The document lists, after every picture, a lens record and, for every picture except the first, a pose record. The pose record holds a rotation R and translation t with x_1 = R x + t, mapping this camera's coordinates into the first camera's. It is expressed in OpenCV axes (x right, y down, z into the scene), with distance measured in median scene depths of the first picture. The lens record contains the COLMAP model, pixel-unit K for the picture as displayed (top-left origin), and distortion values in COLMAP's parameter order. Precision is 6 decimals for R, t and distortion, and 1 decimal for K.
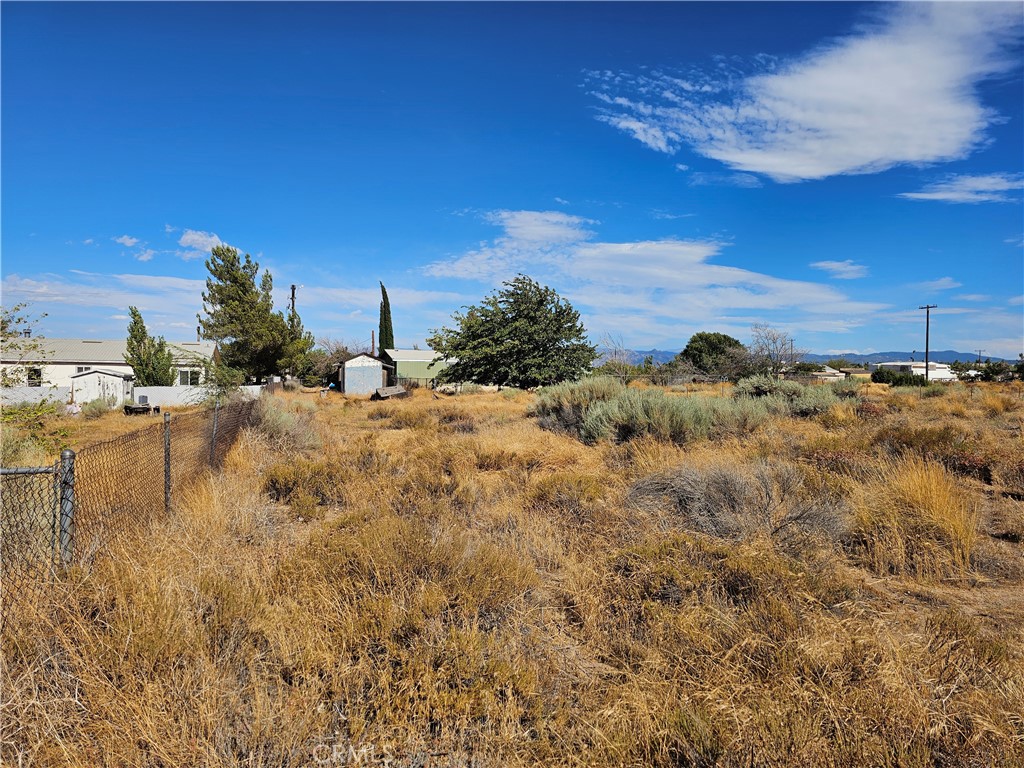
lens RADIAL K [[651.3, 0, 512.0], [0, 651.3, 384.0], [0, 0, 1]] dist [-0.000335, -0.003799]
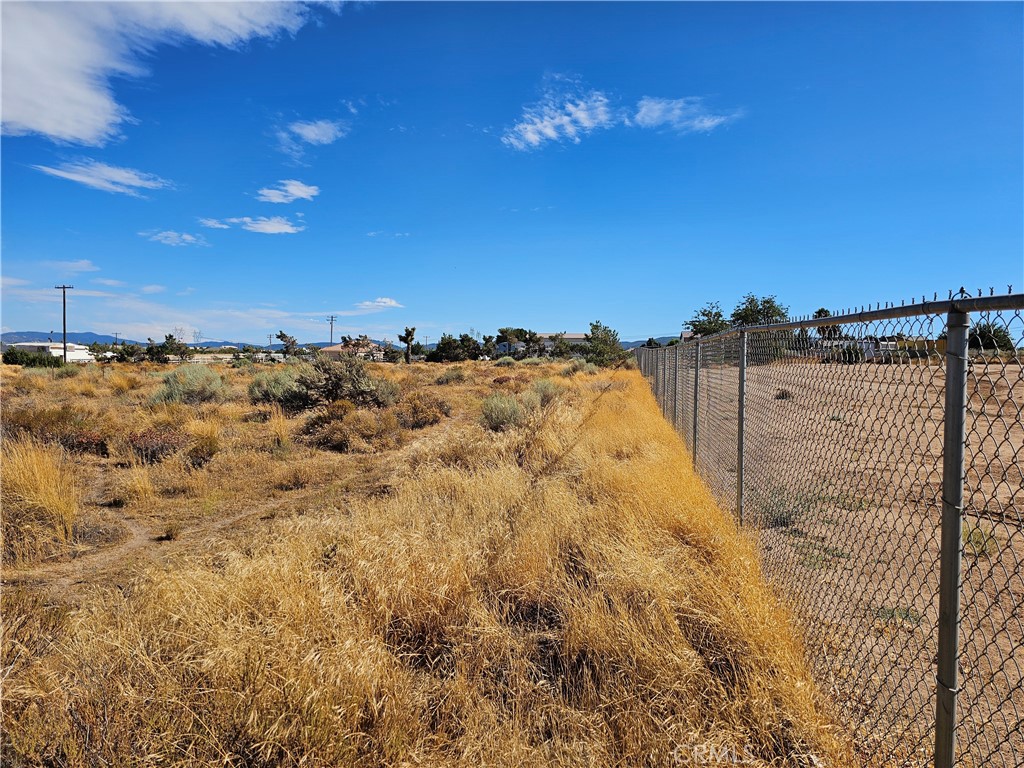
lens RADIAL K [[651.3, 0, 512.0], [0, 651.3, 384.0], [0, 0, 1]] dist [-0.000335, -0.003799]
pose [[0.467503, -0.030607, 0.883461, 0.079454], [0.010855, 0.999524, 0.028883, 0.007362], [-0.883925, -0.003913, 0.467613, -0.064415]]
